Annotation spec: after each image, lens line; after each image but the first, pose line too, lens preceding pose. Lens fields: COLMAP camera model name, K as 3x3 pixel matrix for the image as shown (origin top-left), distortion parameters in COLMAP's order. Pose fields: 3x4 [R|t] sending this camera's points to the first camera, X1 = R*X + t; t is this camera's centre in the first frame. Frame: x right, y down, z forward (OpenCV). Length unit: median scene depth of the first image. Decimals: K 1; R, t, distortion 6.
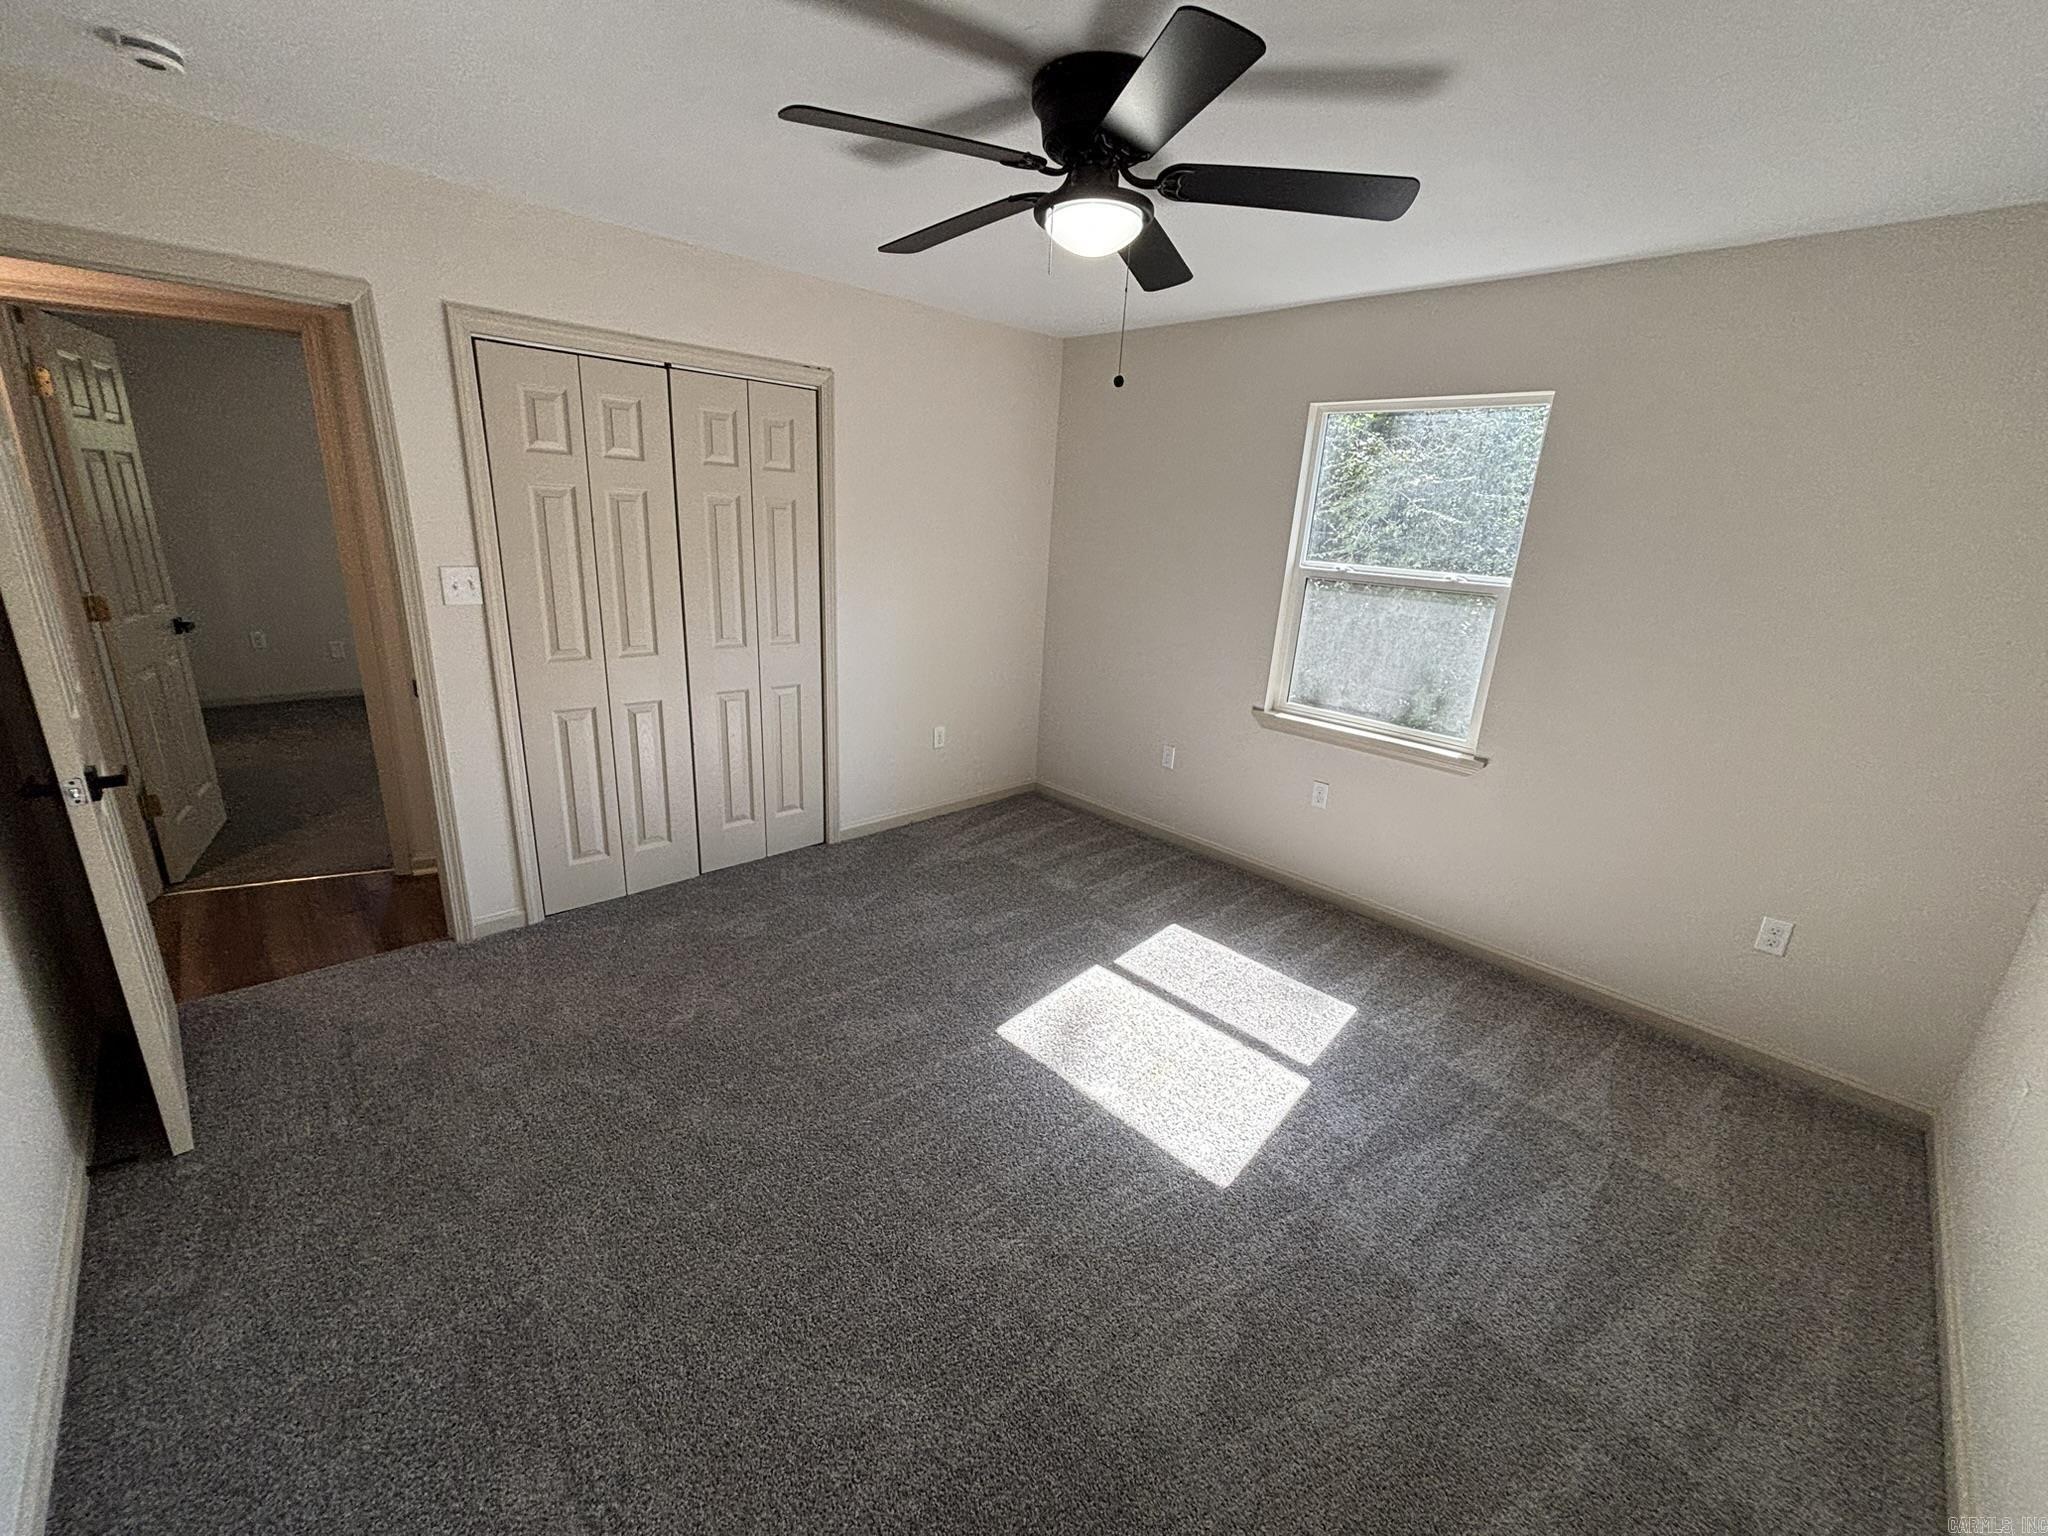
lens RADIAL K [[821.6, 0, 1017.5], [0, 821.6, 760.5], [0, 0, 1]] dist [0.001441, -0.000630]
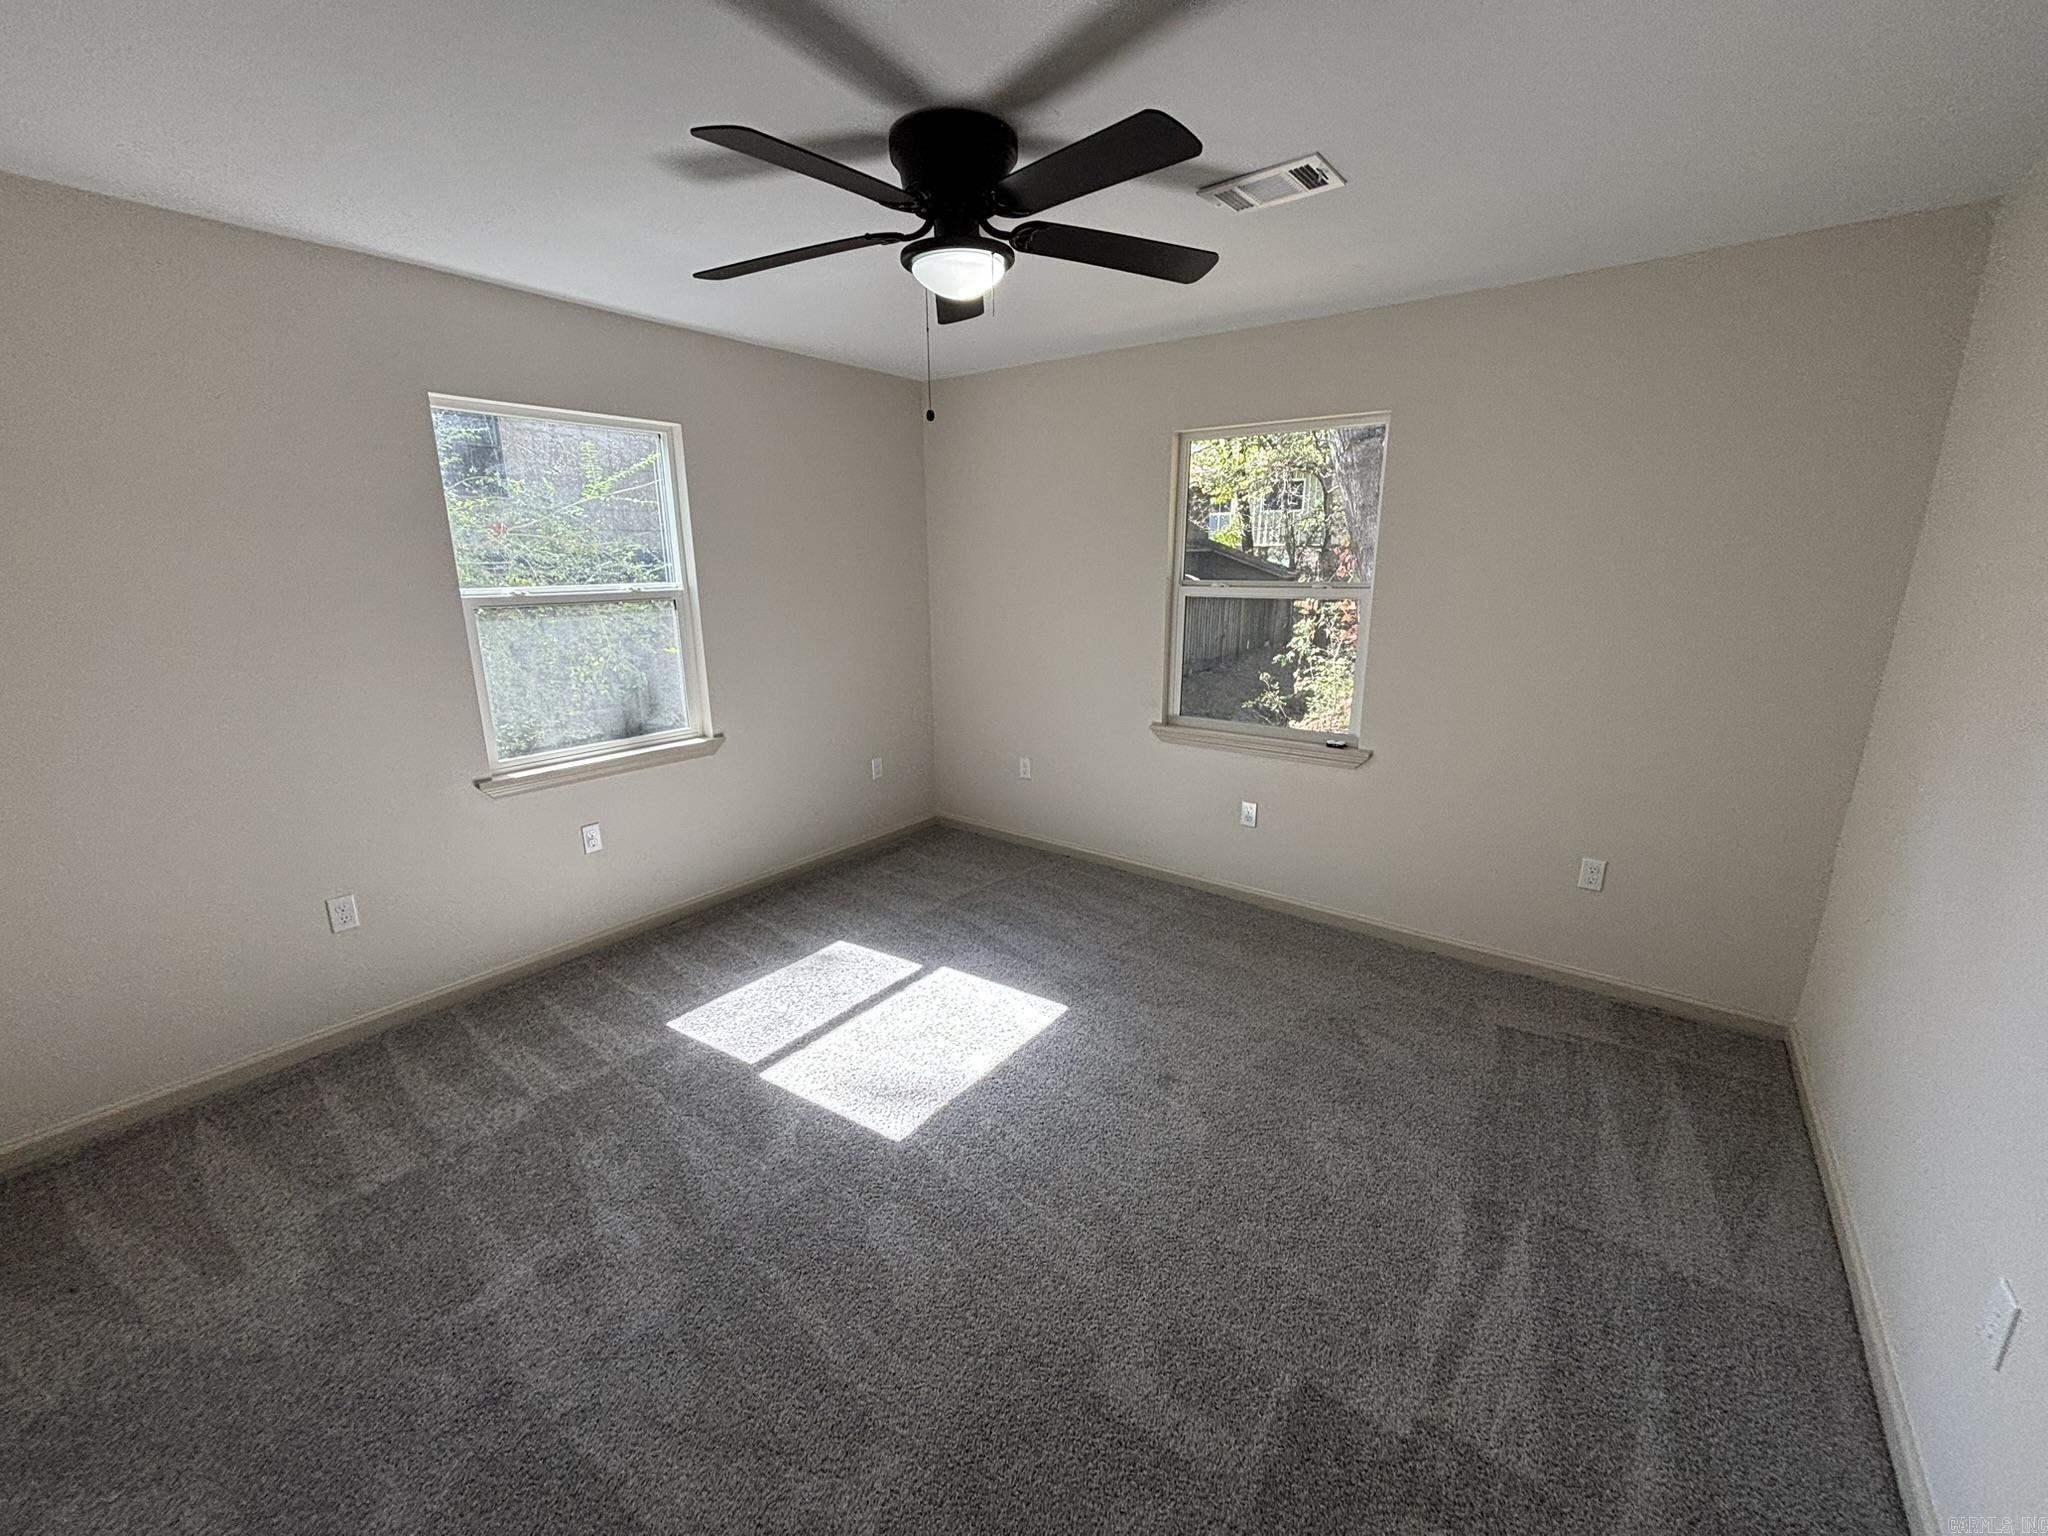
lens RADIAL K [[821.6, 0, 1026.8], [0, 821.6, 763.1], [0, 0, 1]] dist [0.001441, -0.000630]
pose [[-0.165083, -0.299497, 0.939707, -0.616725], [0.274626, 0.901140, 0.335450, -0.235476], [-0.947274, 0.313445, -0.066513, 0.665813]]
